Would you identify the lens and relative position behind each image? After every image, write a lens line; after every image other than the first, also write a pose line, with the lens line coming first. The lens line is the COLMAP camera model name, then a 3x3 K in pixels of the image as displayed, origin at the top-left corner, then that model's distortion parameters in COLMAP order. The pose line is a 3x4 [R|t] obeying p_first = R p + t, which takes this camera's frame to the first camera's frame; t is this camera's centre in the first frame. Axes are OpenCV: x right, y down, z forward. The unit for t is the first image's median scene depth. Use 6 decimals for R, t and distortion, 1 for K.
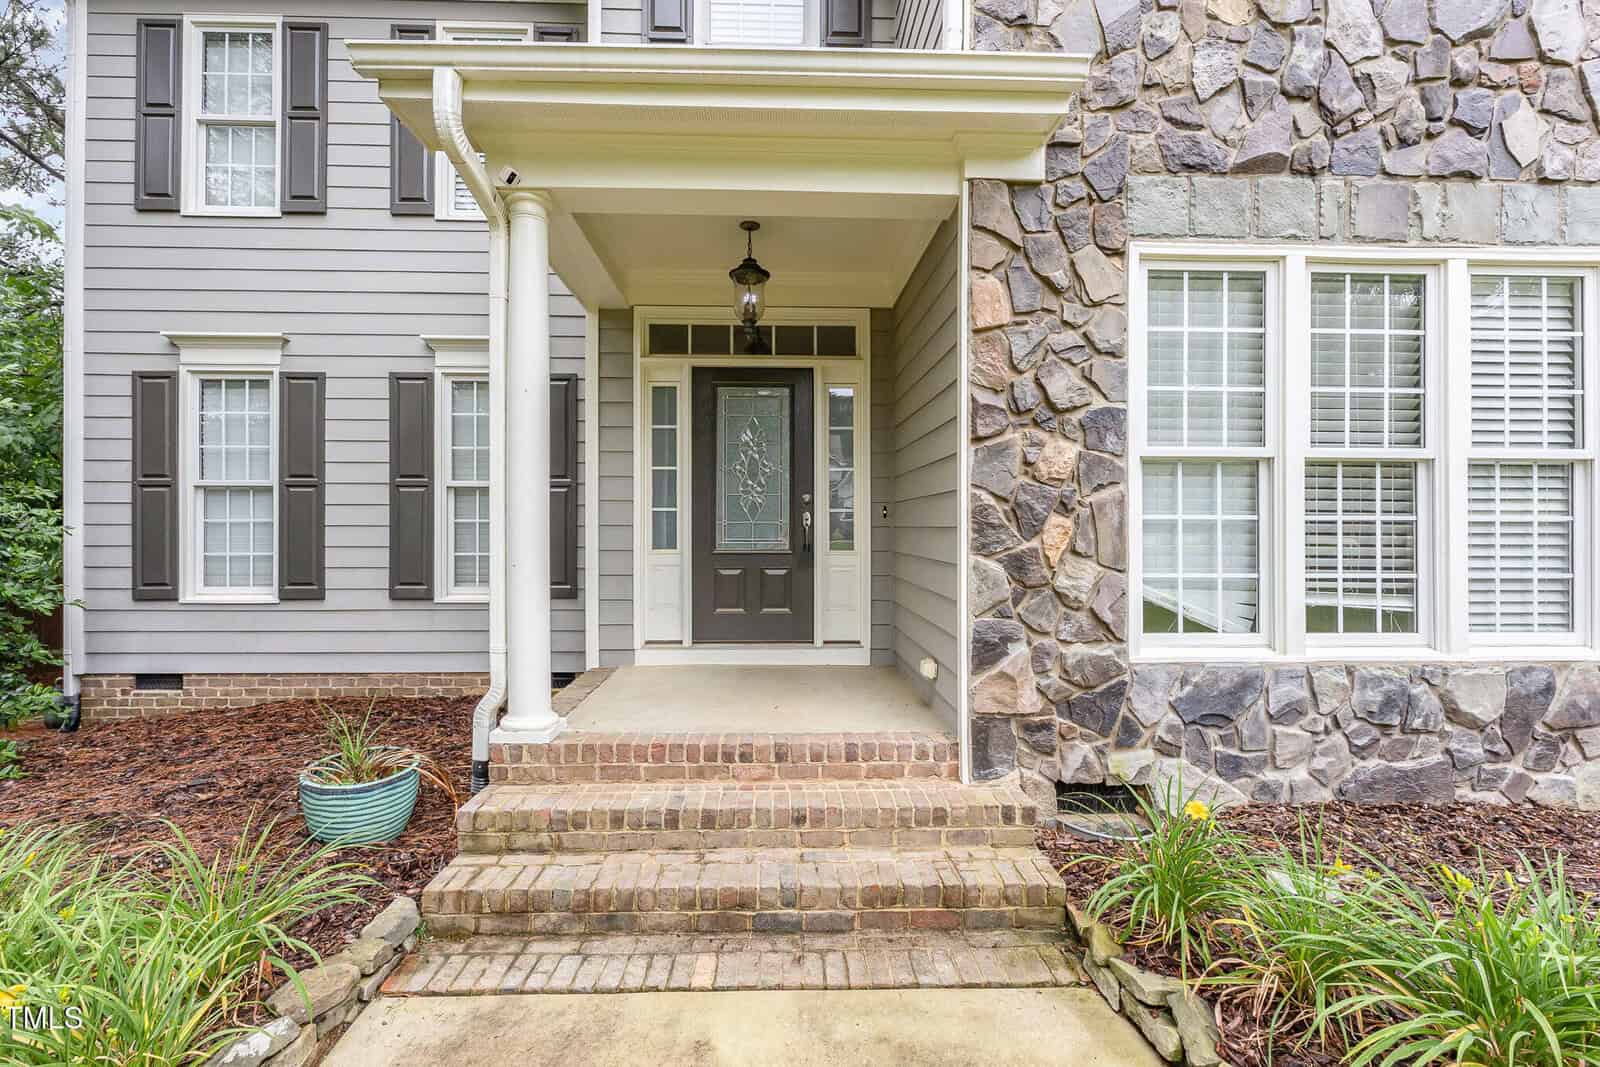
lens RADIAL K [[728.0, 0, 789.4], [0, 728.0, 524.6], [0, 0, 1]] dist [-0.002006, -0.000069]
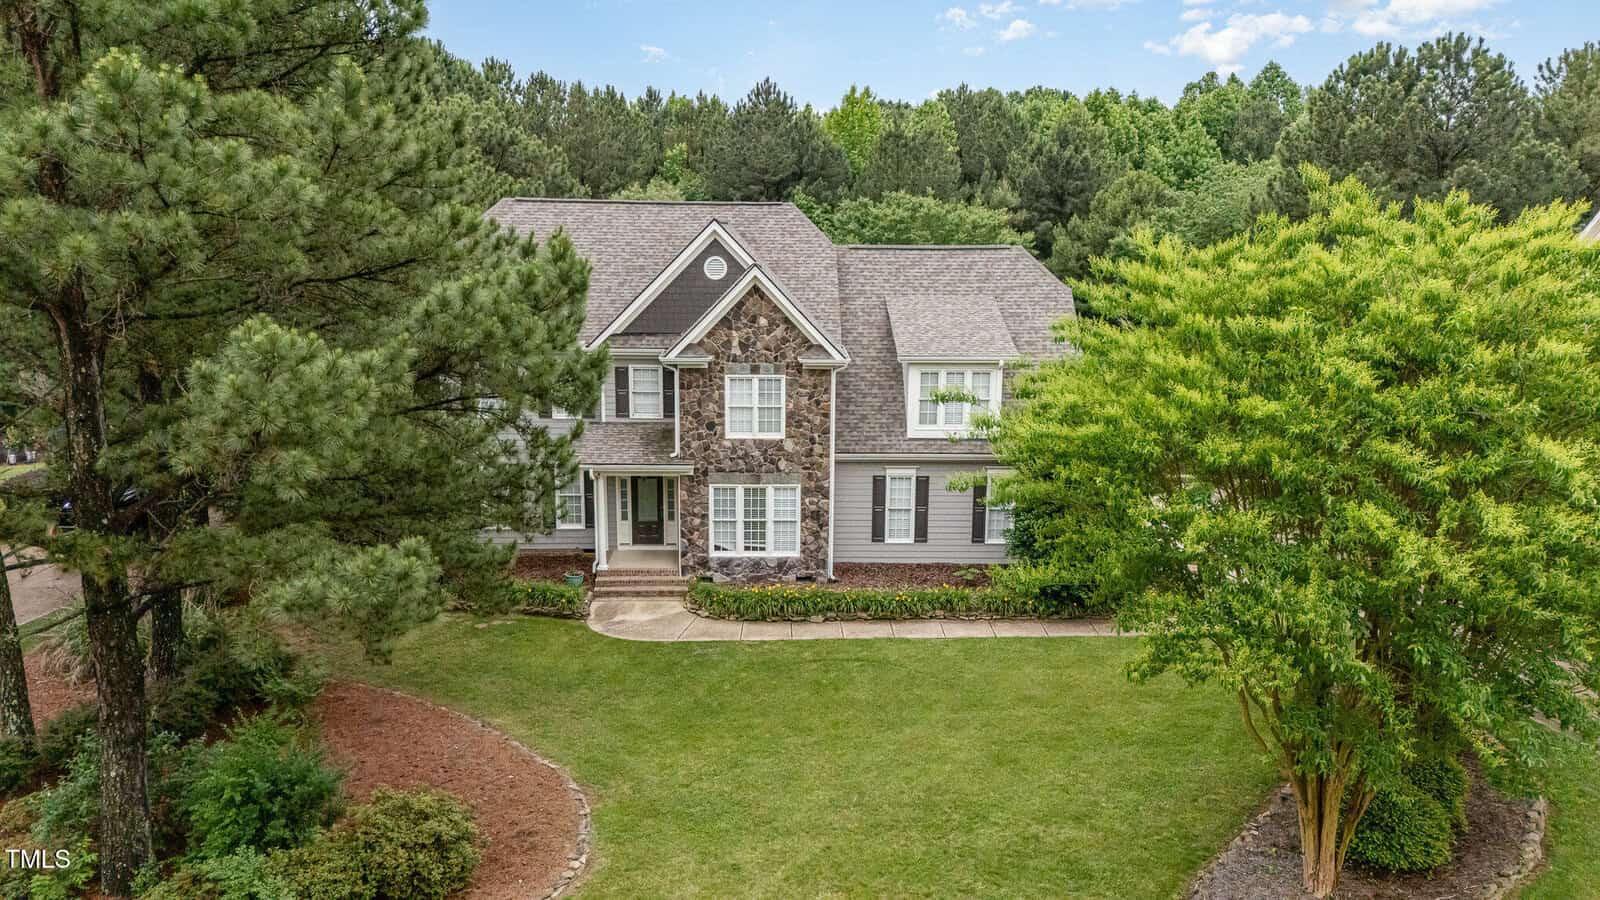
lens RADIAL K [[1280.8, 0, 806.1], [0, 1280.8, 446.9], [0, 0, 1]] dist [0.016306, 0.001444]
pose [[0.999978, 0.006429, 0.001630, 1.175146], [-0.006626, 0.979277, 0.202416, -2.620185], [-0.000294, -0.202423, 0.979298, -8.433187]]
